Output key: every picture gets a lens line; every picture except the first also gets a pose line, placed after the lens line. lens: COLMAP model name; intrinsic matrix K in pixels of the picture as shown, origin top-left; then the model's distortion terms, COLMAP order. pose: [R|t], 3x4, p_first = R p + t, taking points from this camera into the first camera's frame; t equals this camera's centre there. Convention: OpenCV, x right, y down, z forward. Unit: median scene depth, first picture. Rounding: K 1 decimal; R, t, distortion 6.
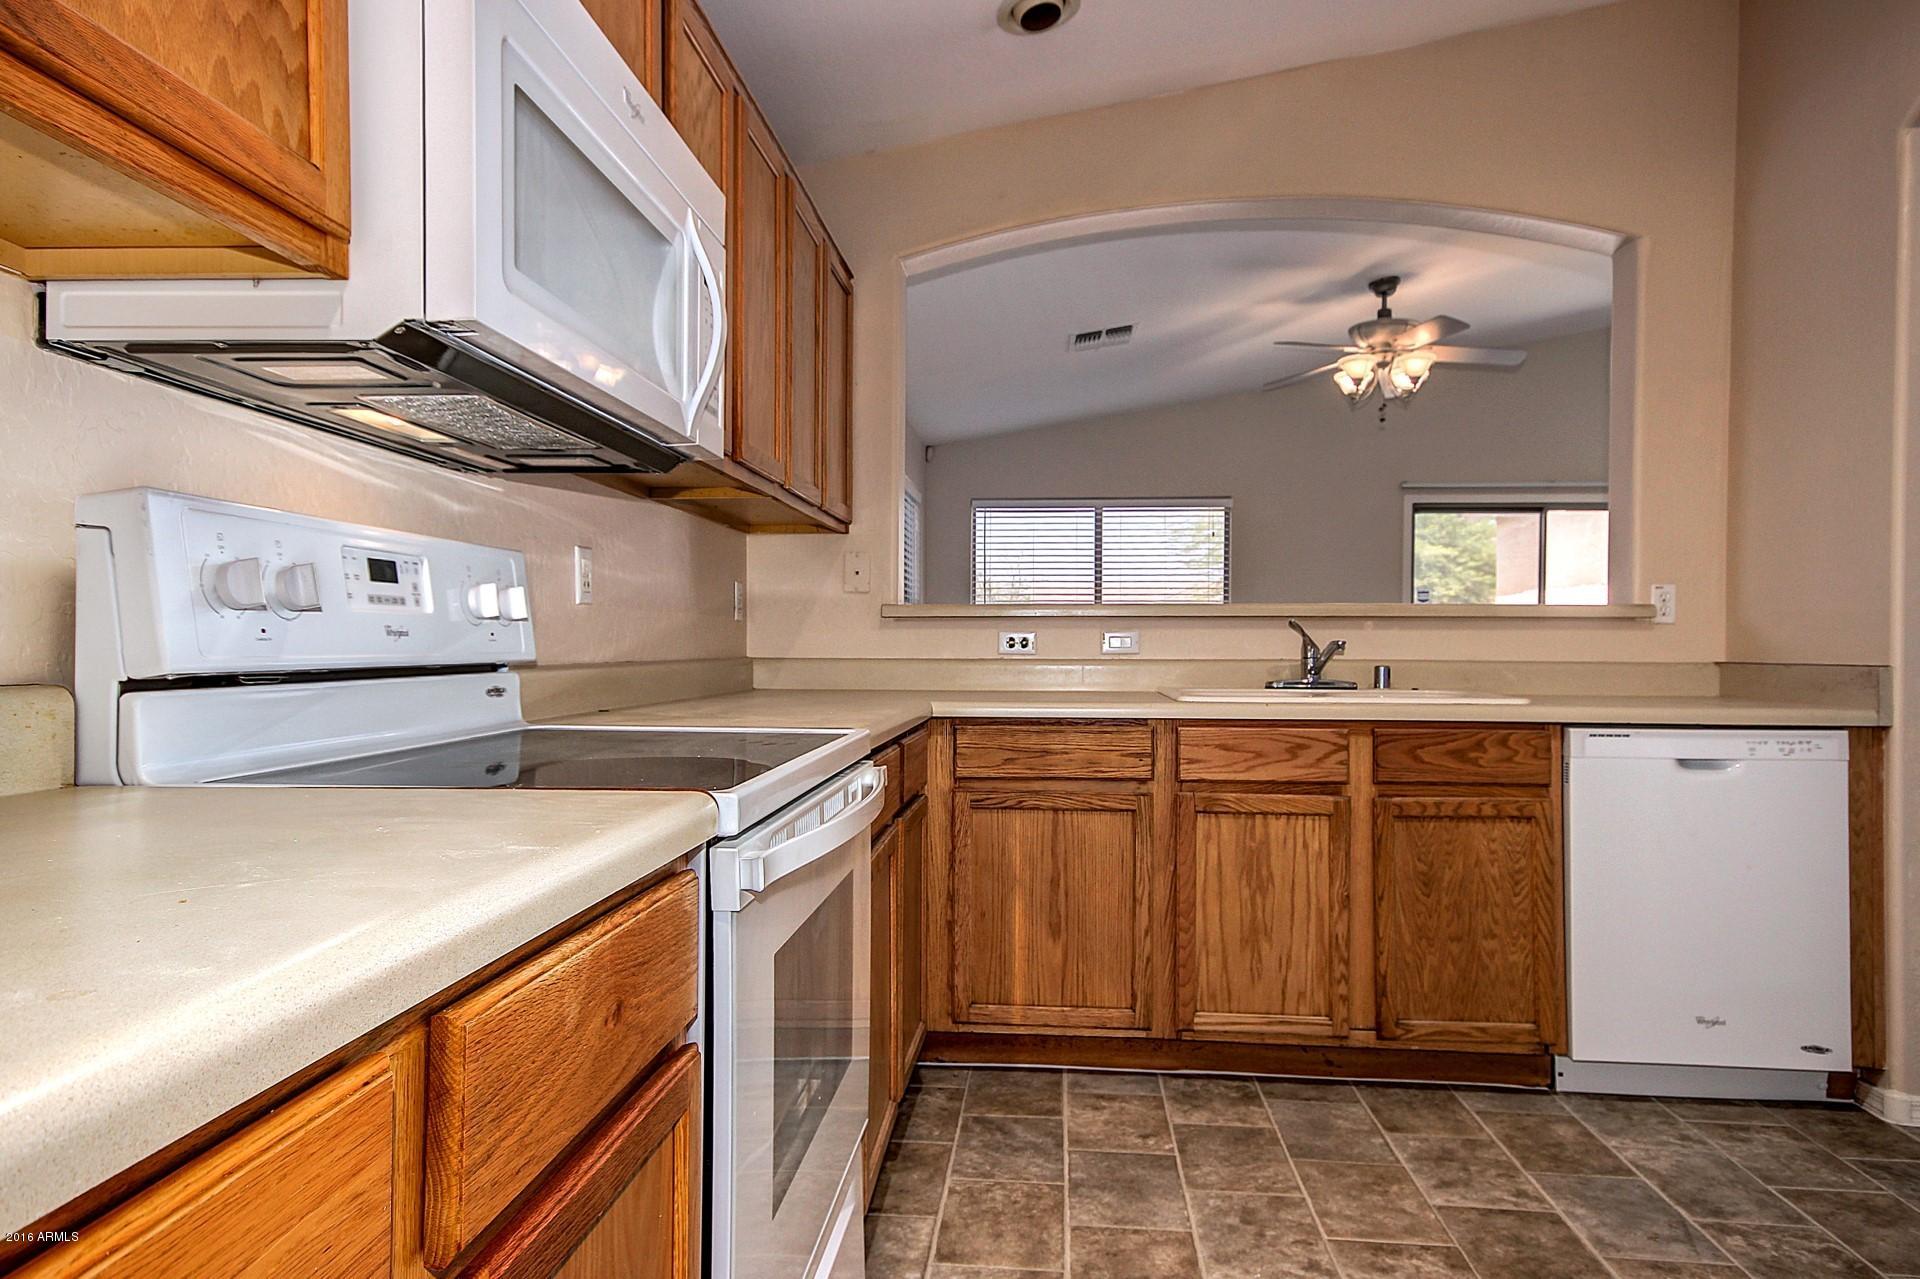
lens RADIAL K [[1147.2, 0, 992.1], [0, 1147.2, 646.4], [0, 0, 1]] dist [0.017997, 0.001011]
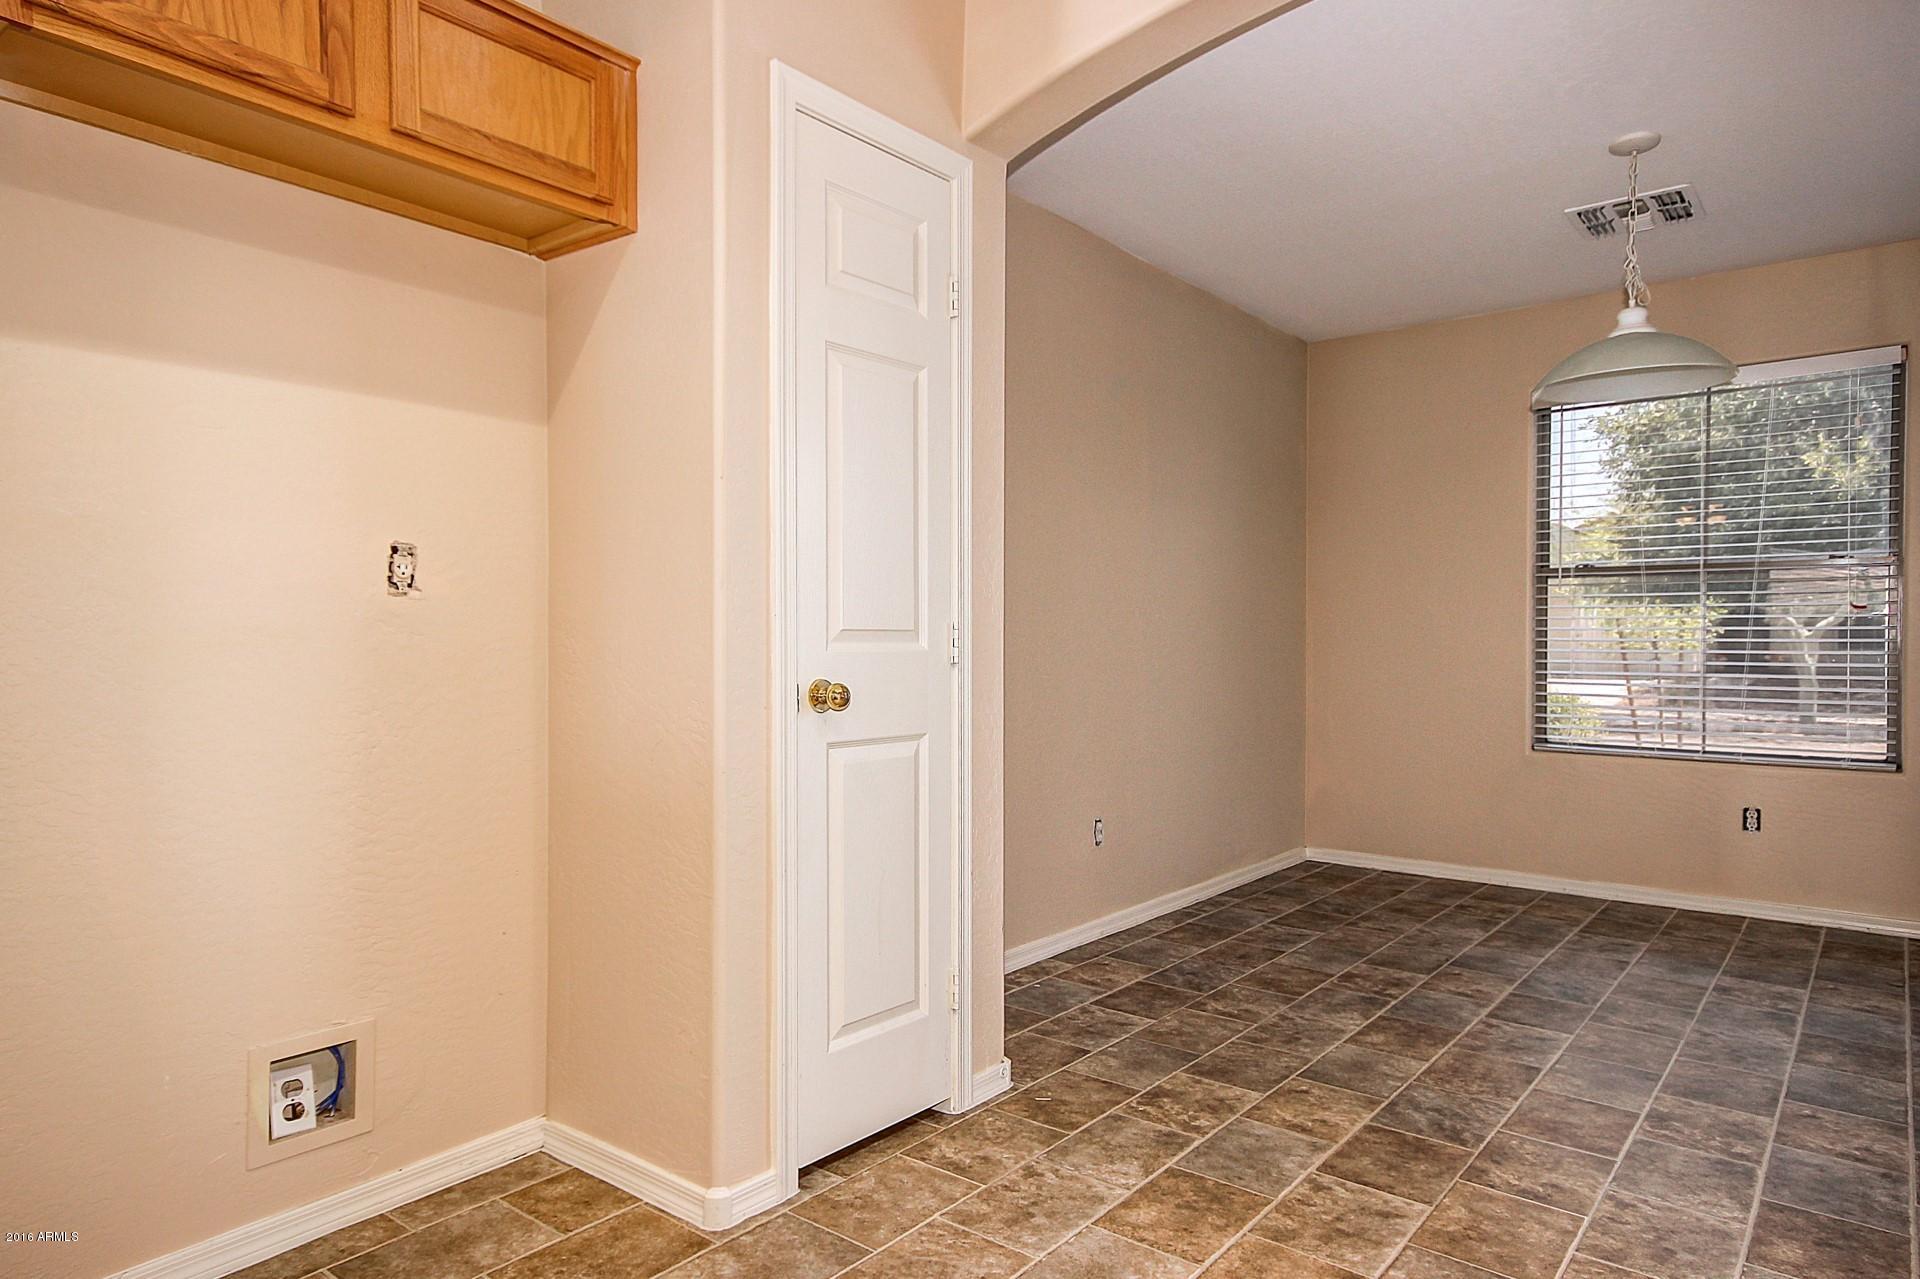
lens RADIAL K [[1155.4, 0, 972.2], [0, 1155.4, 647.0], [0, 0, 1]] dist [0.037756, -0.001189]
pose [[-0.823956, -0.010108, 0.566564, 0.052382], [-0.004993, 0.999932, 0.010578, -0.000252], [-0.566632, 0.005887, -0.823950, 0.749101]]
